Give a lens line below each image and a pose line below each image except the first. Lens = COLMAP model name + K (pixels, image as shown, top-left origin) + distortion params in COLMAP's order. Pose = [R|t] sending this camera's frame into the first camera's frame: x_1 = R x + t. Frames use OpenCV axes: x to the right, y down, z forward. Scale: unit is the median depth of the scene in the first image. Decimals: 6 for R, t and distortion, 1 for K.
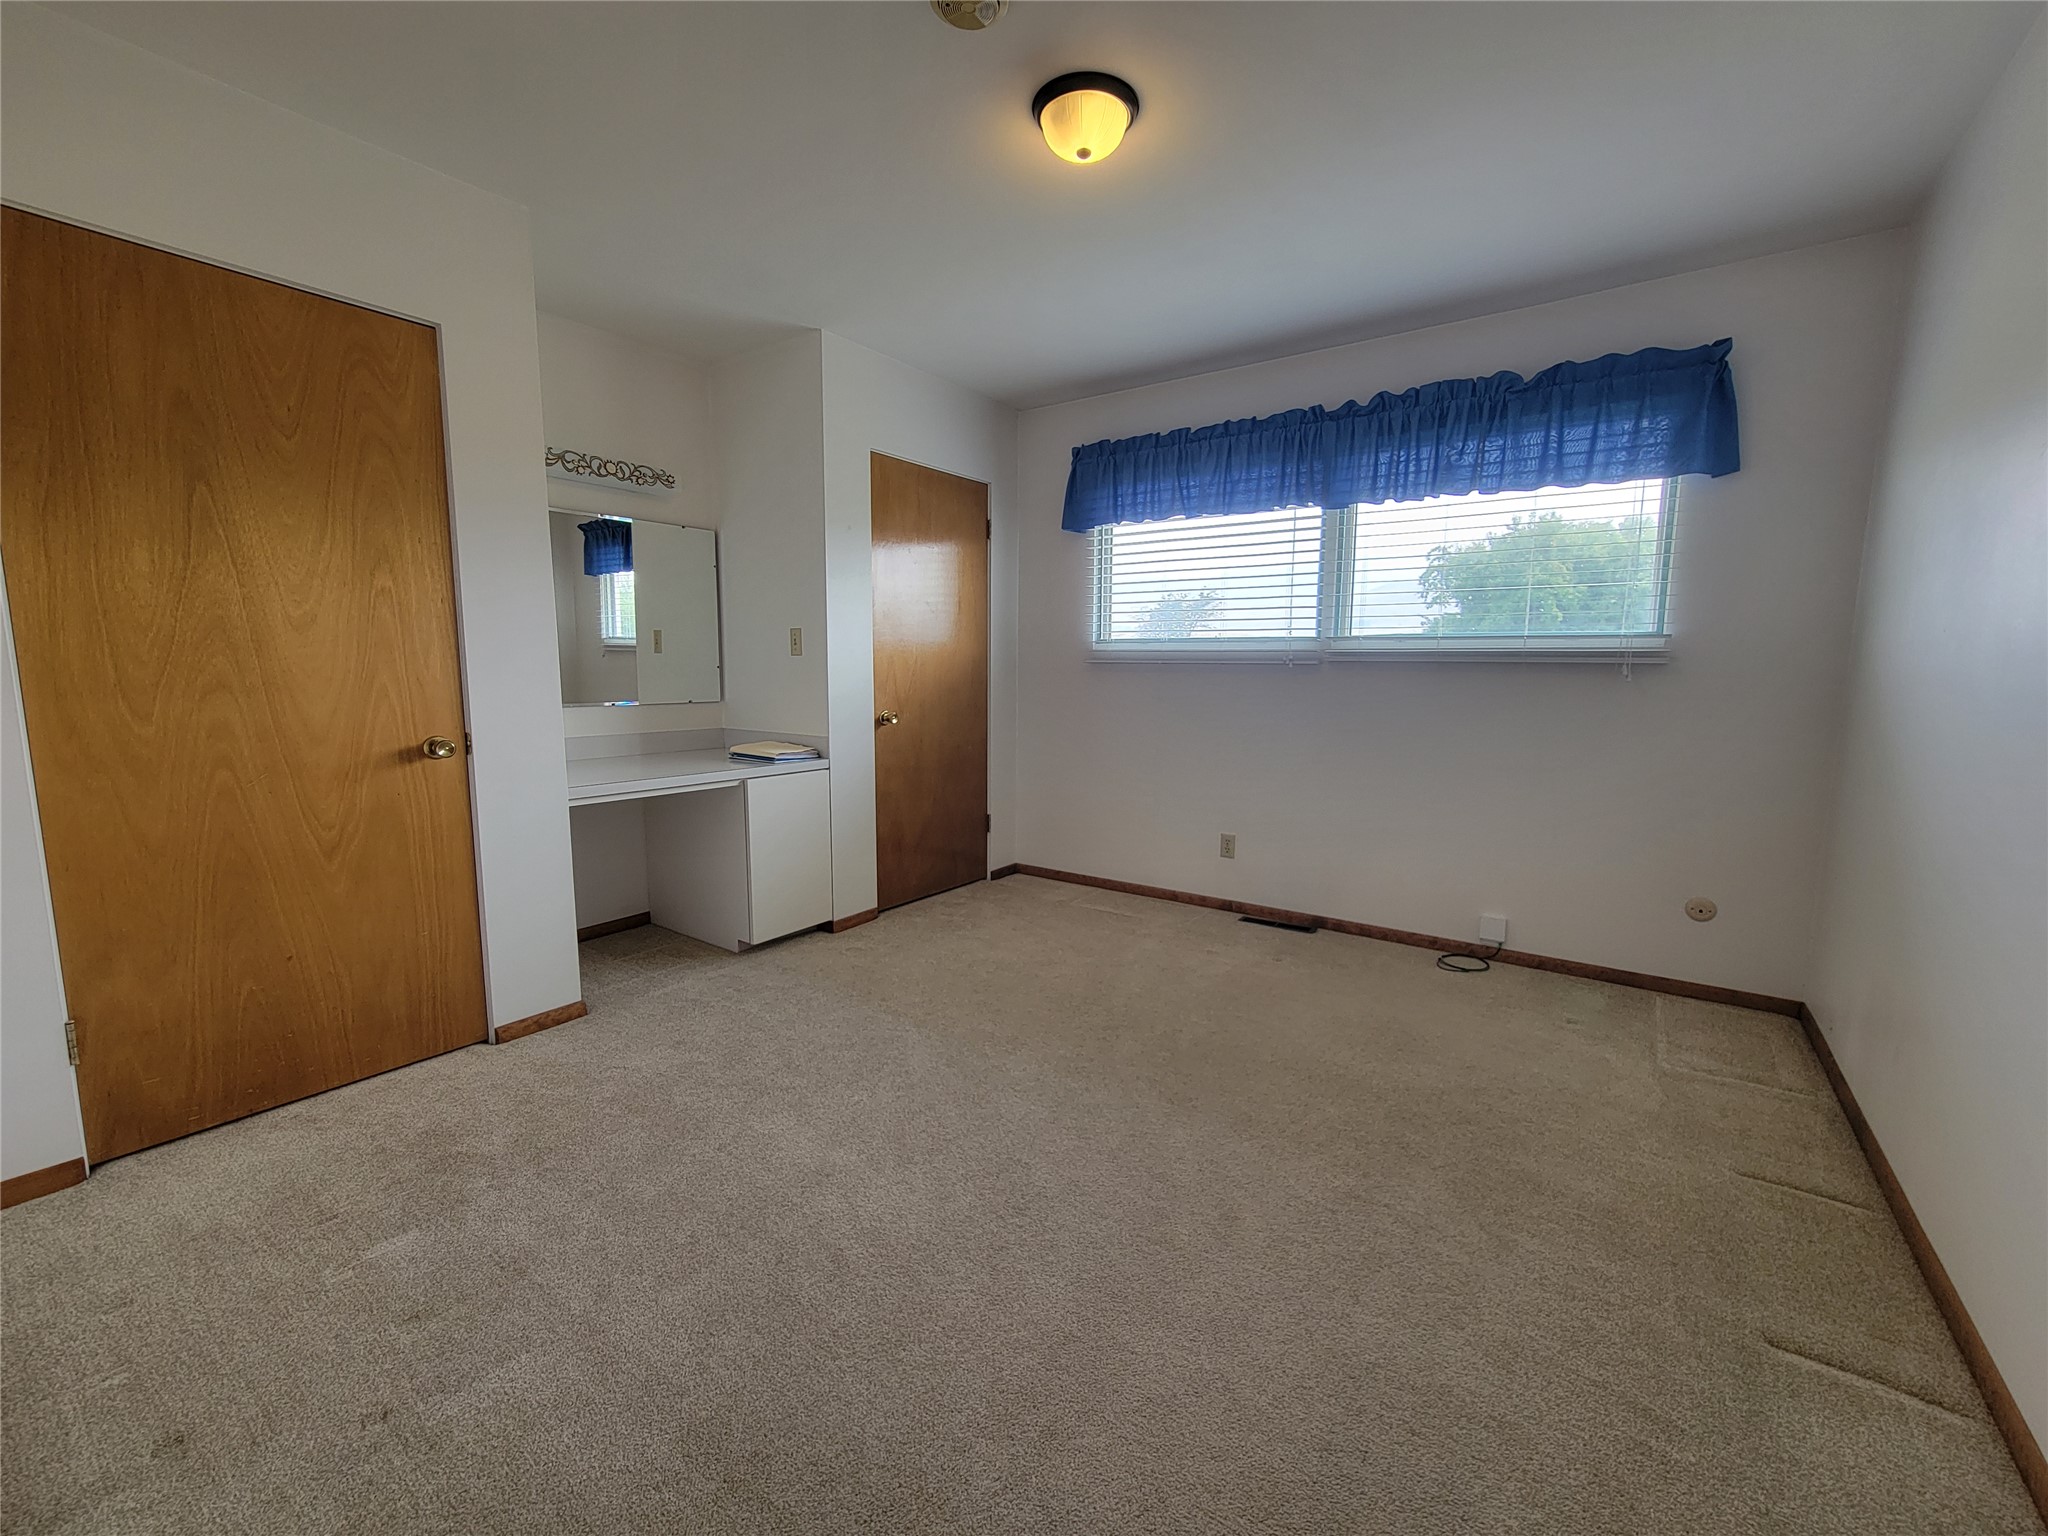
lens RADIAL K [[844.8, 0, 1017.3], [0, 844.8, 766.5], [0, 0, 1]] dist [0.003140, 0.000461]
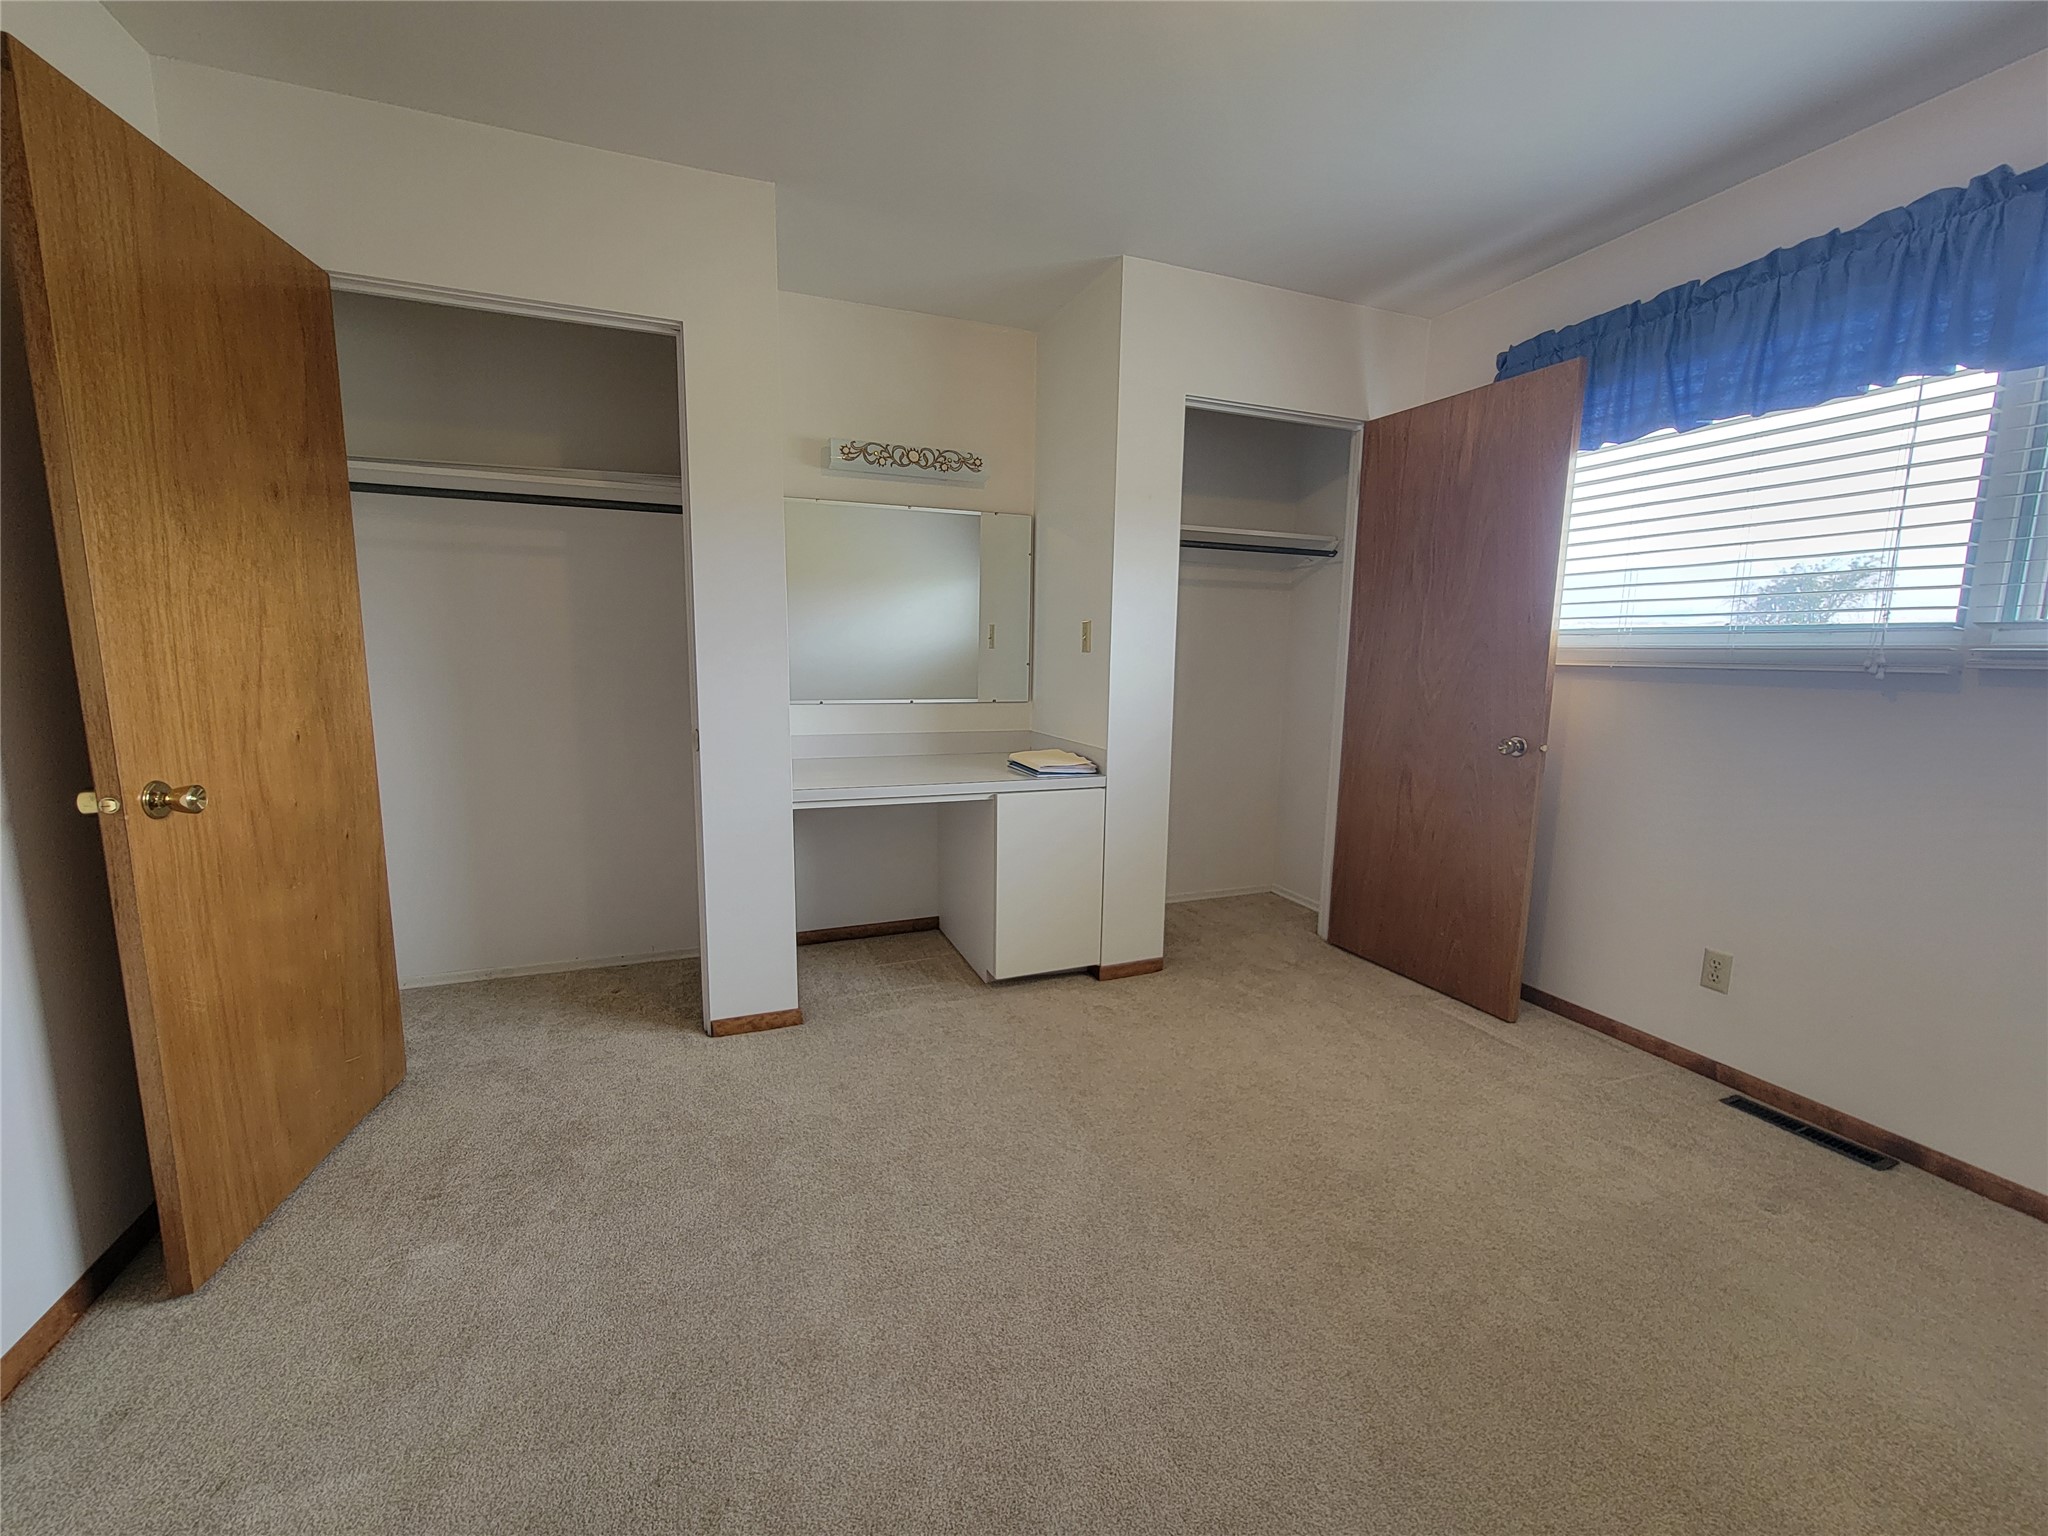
lens RADIAL K [[844.8, 0, 1016.5], [0, 844.8, 770.1], [0, 0, 1]] dist [0.003140, 0.000461]
pose [[0.845537, 0.079047, -0.528033, 0.145954], [-0.072229, 0.996823, 0.033565, -0.036423], [0.529008, 0.009759, 0.848561, 0.238556]]
